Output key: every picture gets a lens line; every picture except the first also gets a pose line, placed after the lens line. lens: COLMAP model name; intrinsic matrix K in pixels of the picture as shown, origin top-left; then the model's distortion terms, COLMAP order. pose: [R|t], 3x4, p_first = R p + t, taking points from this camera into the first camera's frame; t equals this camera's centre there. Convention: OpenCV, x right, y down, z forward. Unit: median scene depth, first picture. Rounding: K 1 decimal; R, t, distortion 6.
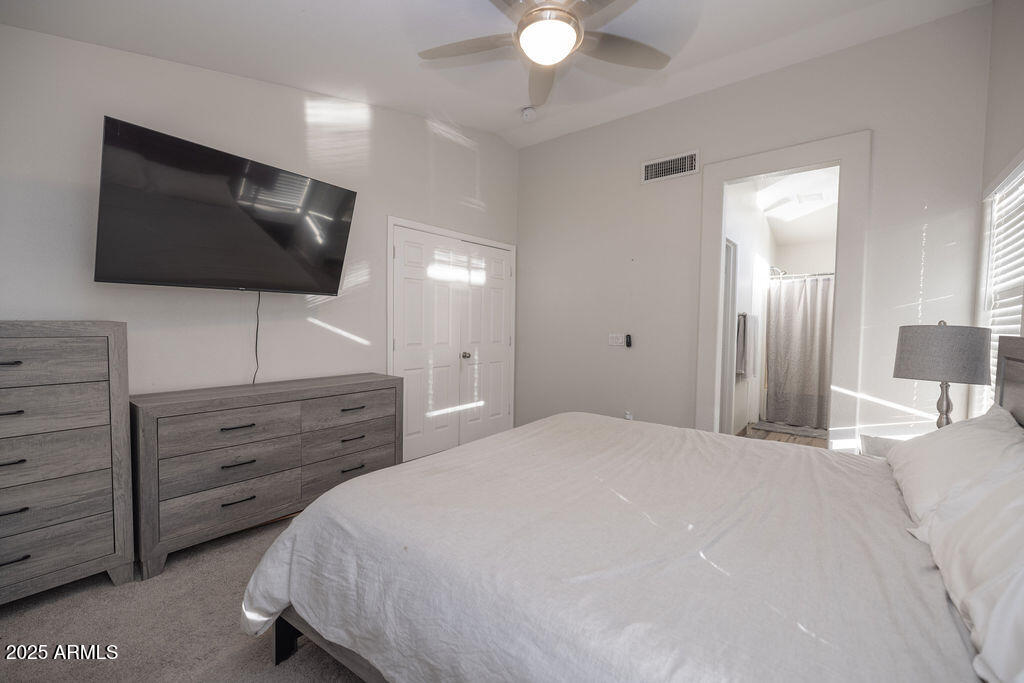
lens RADIAL K [[430.8, 0, 512.0], [0, 430.8, 341.5], [0, 0, 1]] dist [0.000595, 0.000041]
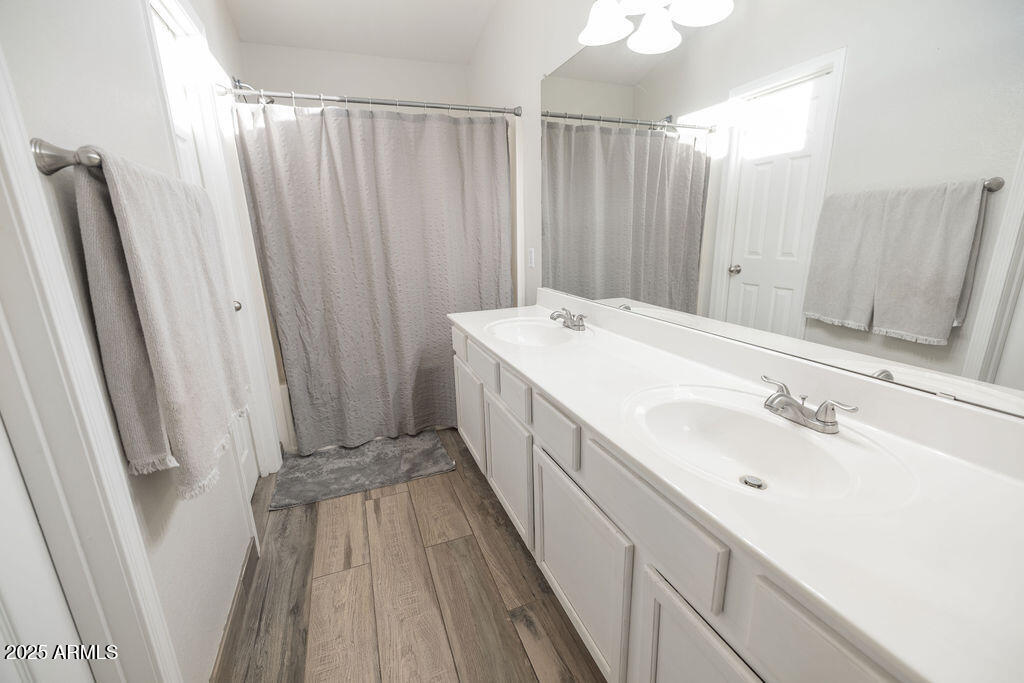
lens RADIAL K [[430.8, 0, 512.0], [0, 430.8, 341.5], [0, 0, 1]] dist [0.000595, 0.000041]
pose [[0.517890, -0.247784, 0.818775, 0.387472], [0.073607, 0.966489, 0.245929, -0.017629], [-0.852274, -0.067097, 0.518774, 0.628647]]
